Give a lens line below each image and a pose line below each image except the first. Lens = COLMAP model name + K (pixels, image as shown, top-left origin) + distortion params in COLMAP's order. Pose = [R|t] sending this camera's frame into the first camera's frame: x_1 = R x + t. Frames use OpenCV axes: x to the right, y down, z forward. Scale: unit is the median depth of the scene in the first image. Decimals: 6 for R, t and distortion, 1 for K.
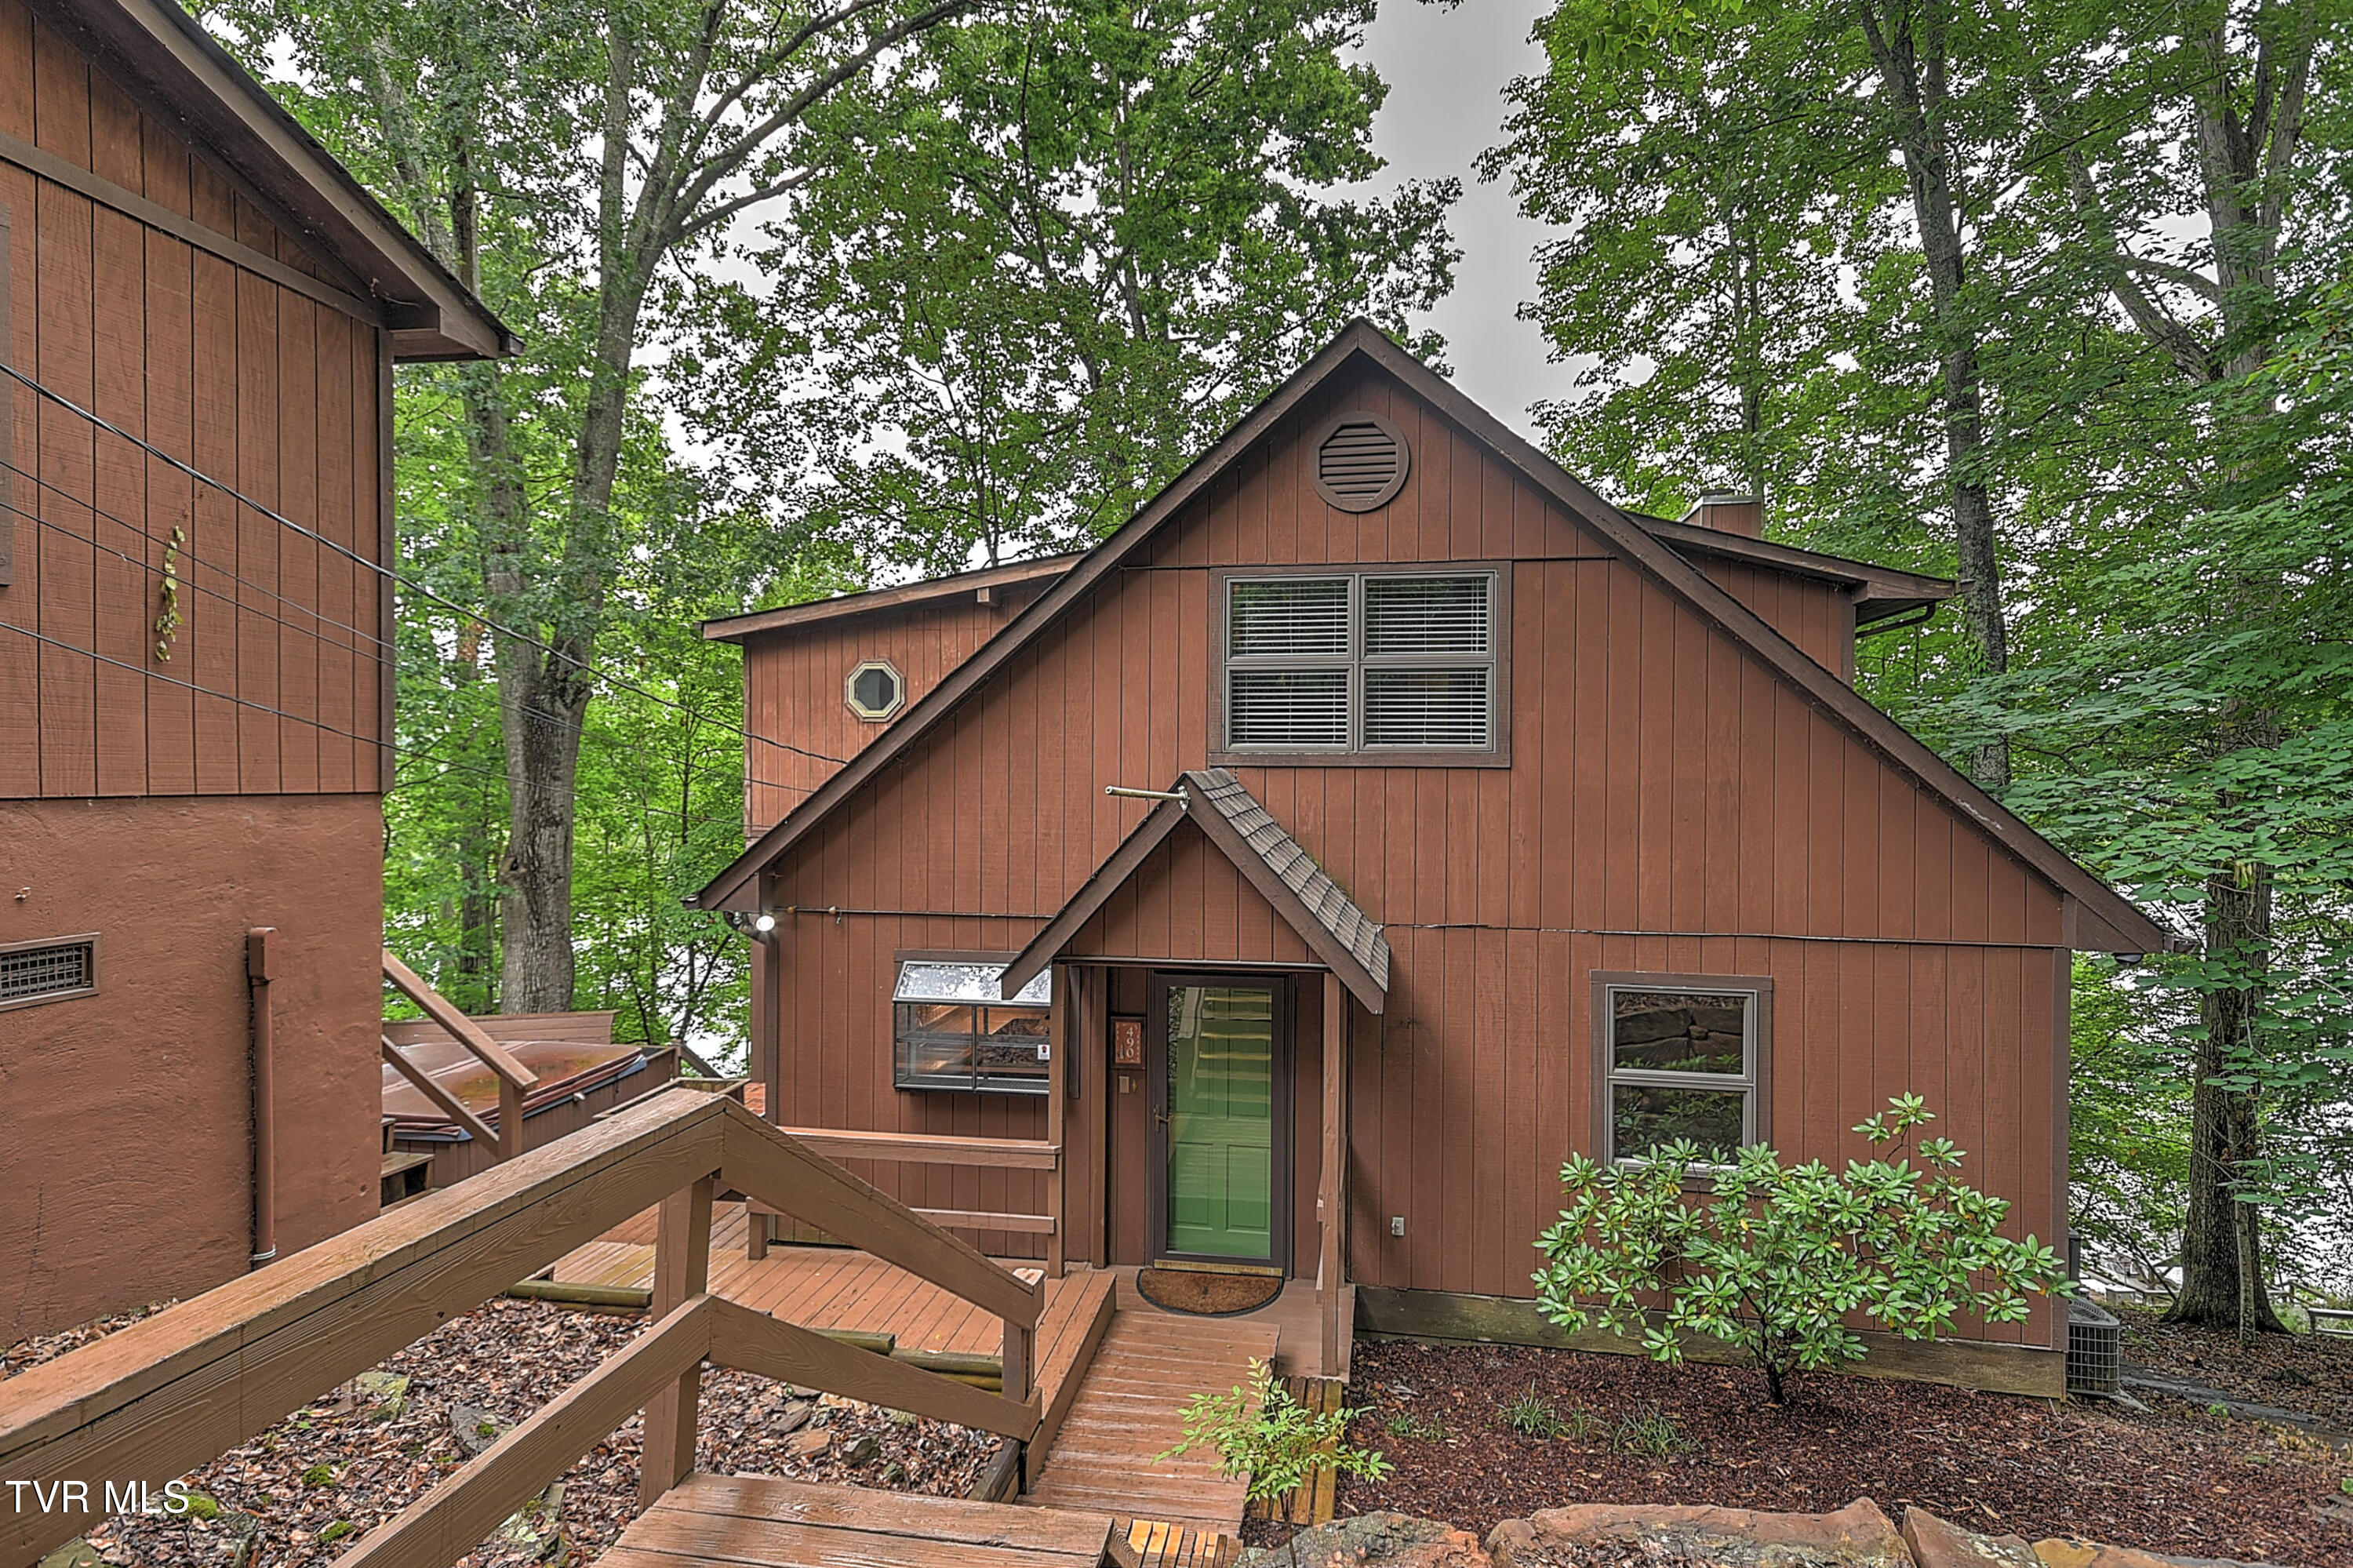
lens RADIAL K [[1218.8, 0, 1164.7], [0, 1218.8, 784.1], [0, 0, 1]] dist [0.016372, 0.008290]
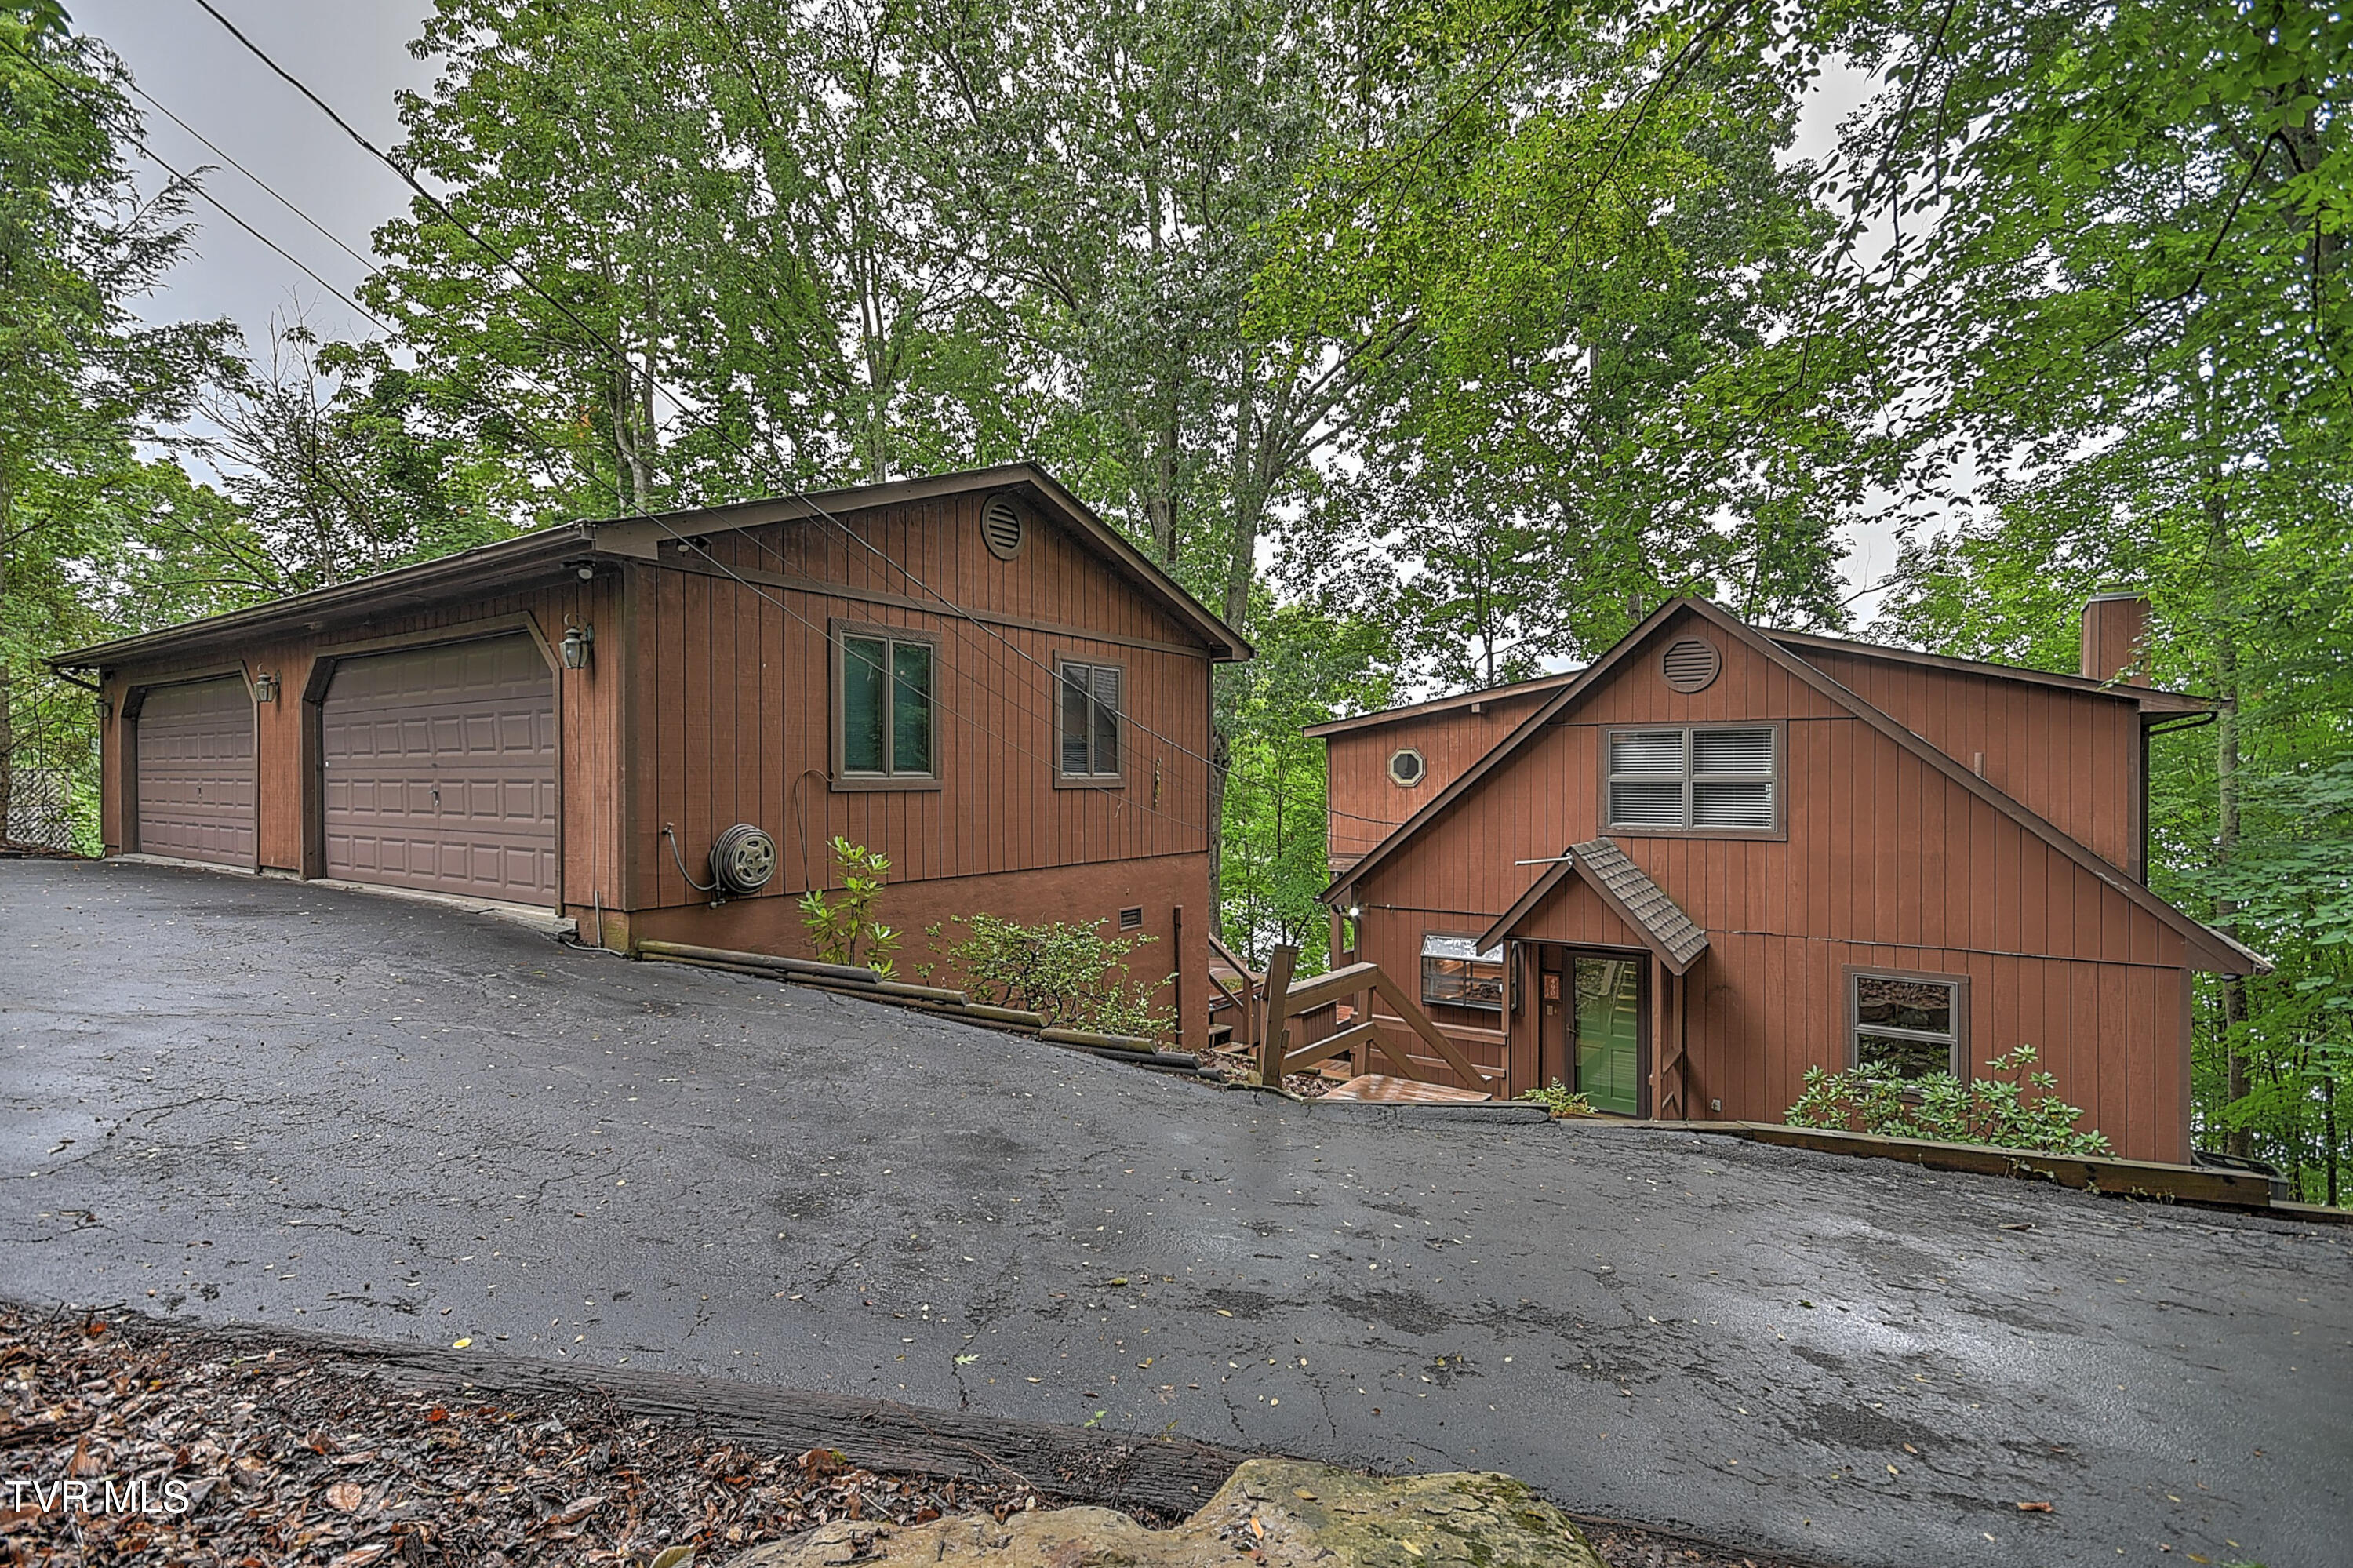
lens RADIAL K [[1085.0, 0, 1169.1], [0, 1085.0, 782.4], [0, 0, 1]] dist [0.023584, -0.000898]
pose [[0.904685, -0.004478, -0.426058, 0.151535], [0.002603, 0.999984, -0.004985, -0.088293], [0.426073, 0.003401, 0.904682, -0.729754]]
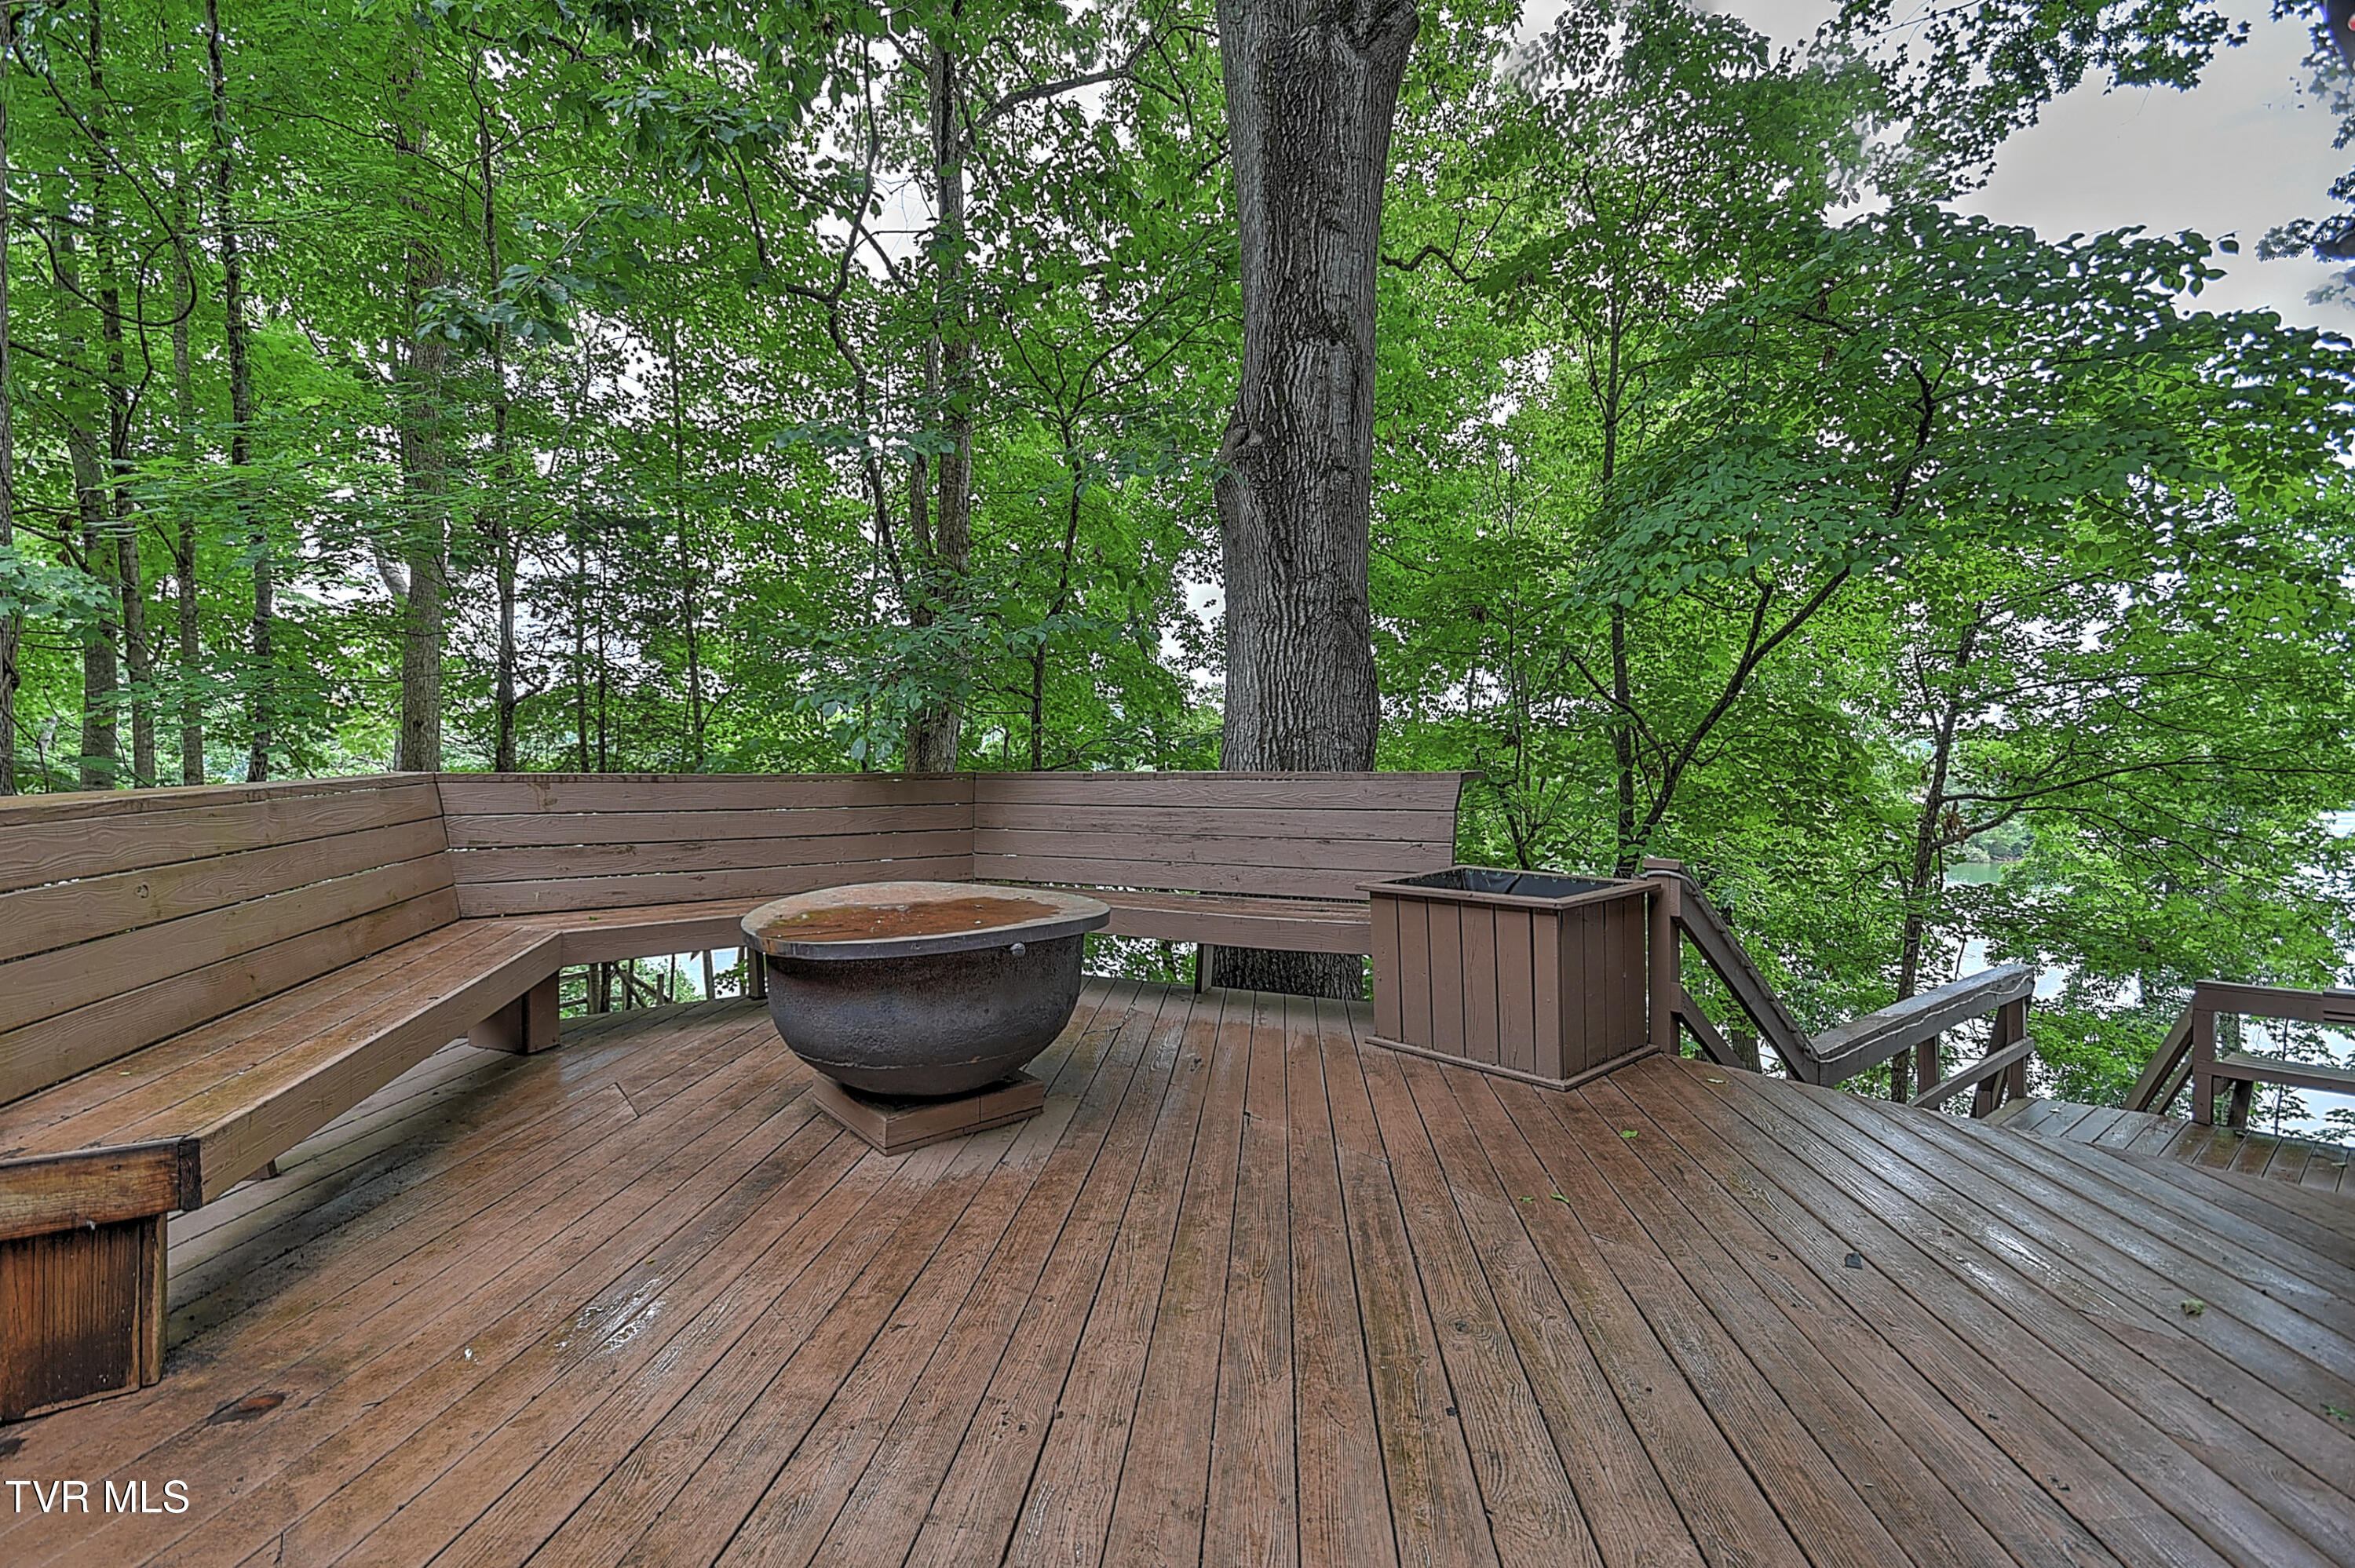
lens RADIAL K [[1029.6, 0, 1163.0], [0, 1029.6, 785.4], [0, 0, 1]] dist [0.014892, -0.005842]
pose [[0.750829, 0.003573, -0.660487, -0.645158], [-0.002353, 0.999993, 0.002735, 0.377820], [0.660493, -0.000499, 0.750832, 1.459932]]
